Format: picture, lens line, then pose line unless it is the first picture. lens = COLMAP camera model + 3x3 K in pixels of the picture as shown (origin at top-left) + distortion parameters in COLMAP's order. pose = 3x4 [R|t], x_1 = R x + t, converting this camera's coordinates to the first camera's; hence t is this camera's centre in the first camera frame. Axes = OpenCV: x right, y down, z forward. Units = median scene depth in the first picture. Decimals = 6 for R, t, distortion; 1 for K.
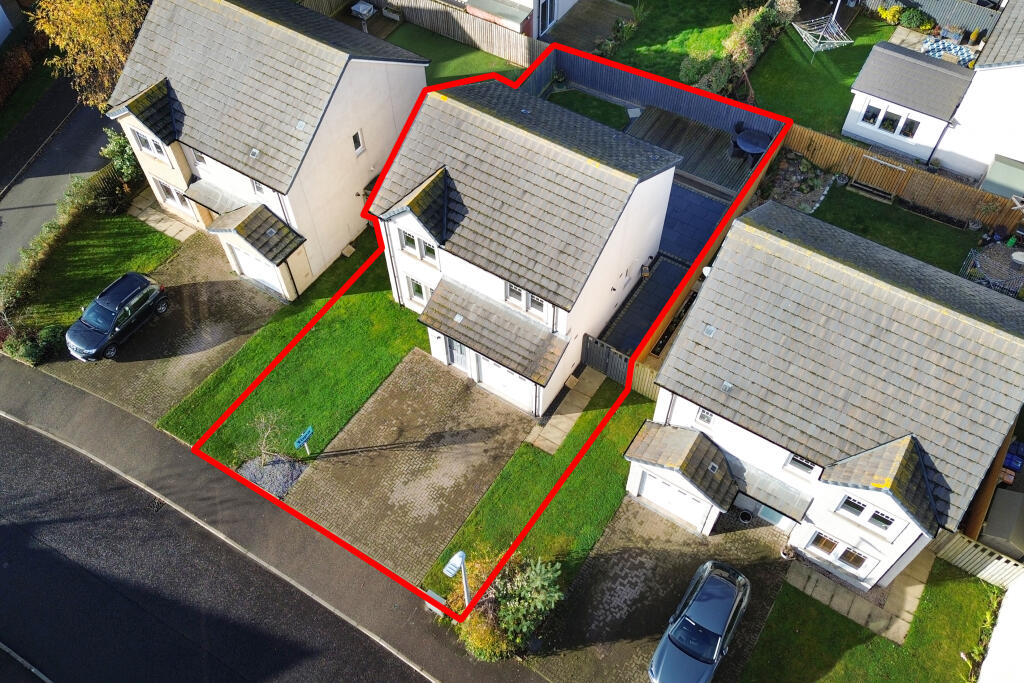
lens RADIAL K [[794.0, 0, 519.7], [0, 794.0, 343.6], [0, 0, 1]] dist [0.088182, 0.001304]
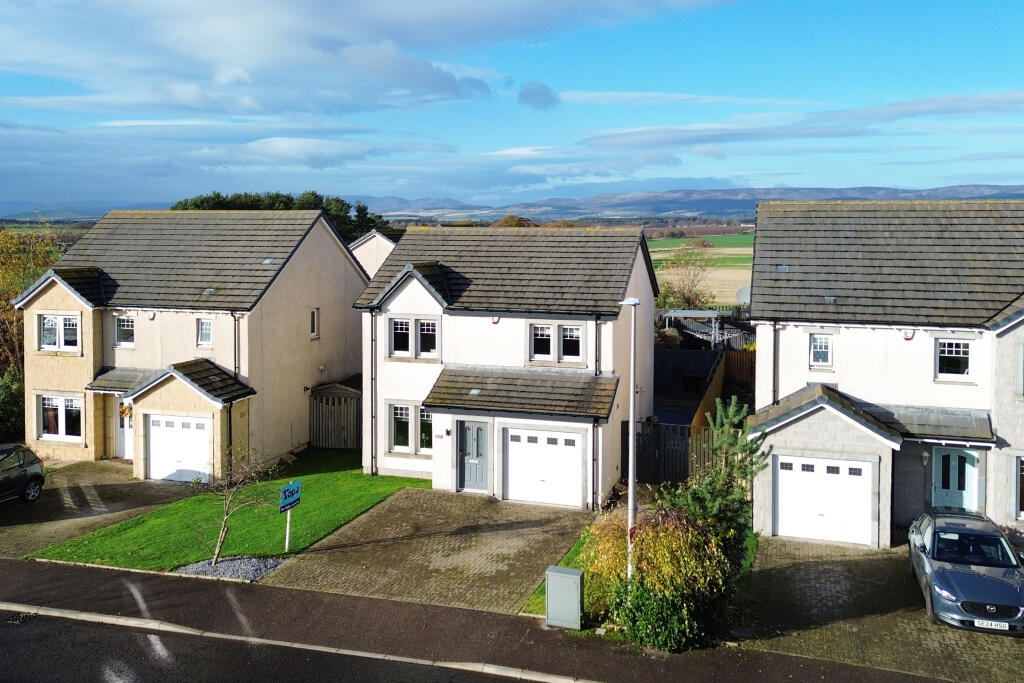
lens RADIAL K [[866.3, 0, 513.4], [0, 866.3, 337.8], [0, 0, 1]] dist [0.049011, -0.005188]
pose [[0.966083, -0.030800, 0.256389, -0.261316], [0.212919, 0.656797, -0.723383, 0.572008], [-0.146115, 0.753438, 0.641078, 0.392822]]
